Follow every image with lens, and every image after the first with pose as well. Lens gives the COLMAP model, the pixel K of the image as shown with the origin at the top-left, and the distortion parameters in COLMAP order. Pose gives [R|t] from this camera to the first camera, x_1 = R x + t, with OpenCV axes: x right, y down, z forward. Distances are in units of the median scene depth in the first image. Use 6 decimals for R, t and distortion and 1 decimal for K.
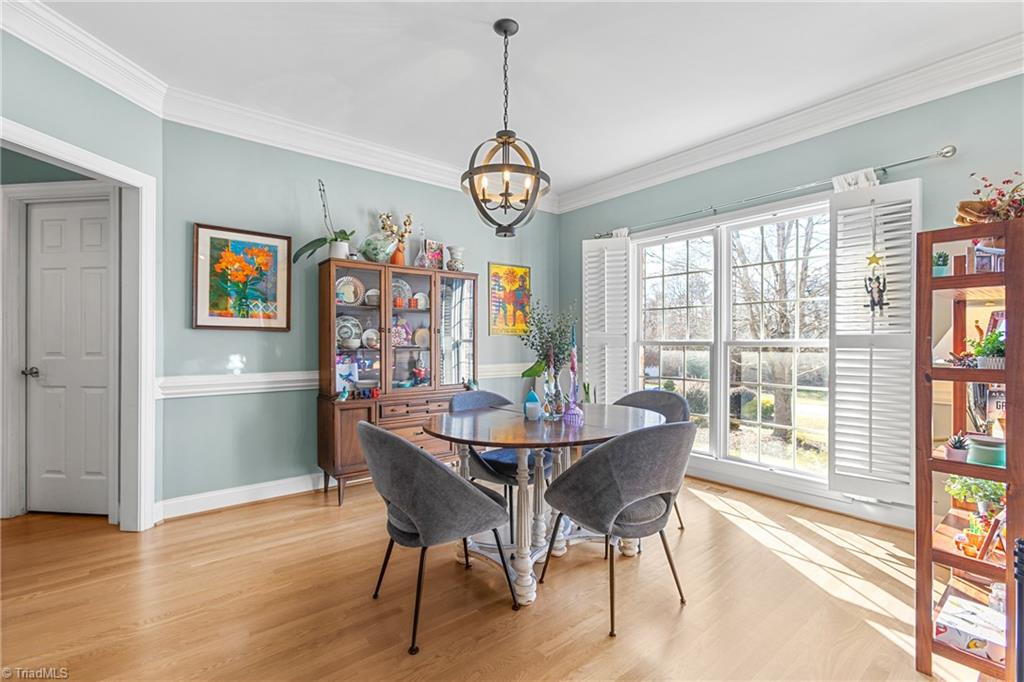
lens RADIAL K [[457.8, 0, 509.6], [0, 457.8, 336.5], [0, 0, 1]] dist [0.000349, 0.000525]
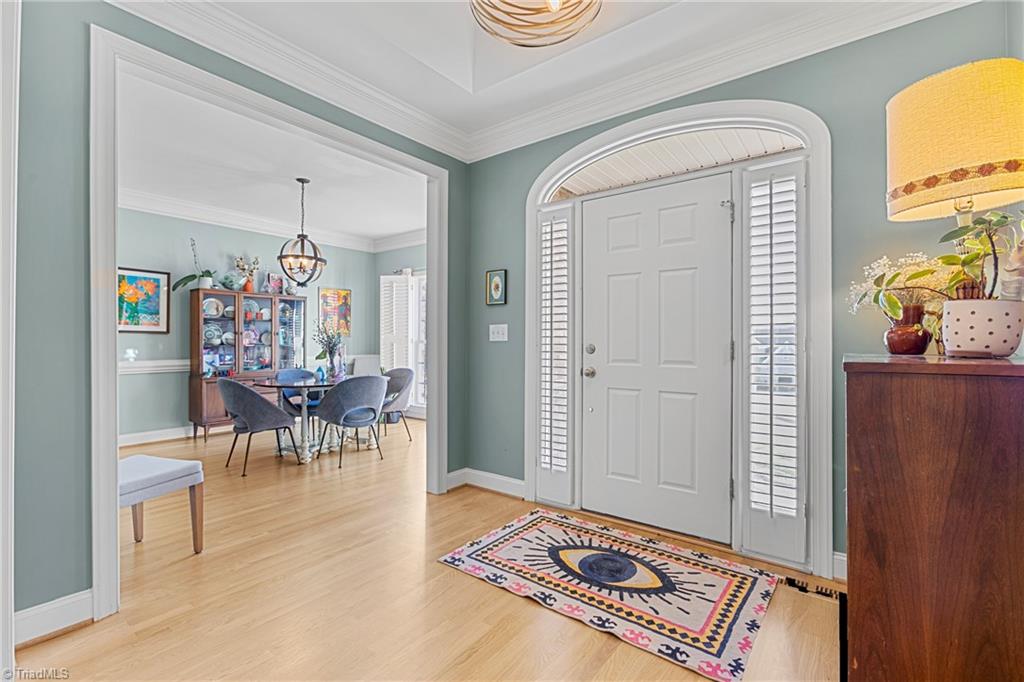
lens RADIAL K [[457.8, 0, 509.6], [0, 457.8, 336.5], [0, 0, 1]] dist [0.000349, 0.000525]
pose [[0.971299, 0.003448, 0.237837, 0.264774], [-0.003942, 0.999991, 0.001602, -0.009501], [-0.237829, -0.002493, 0.971304, -0.764481]]
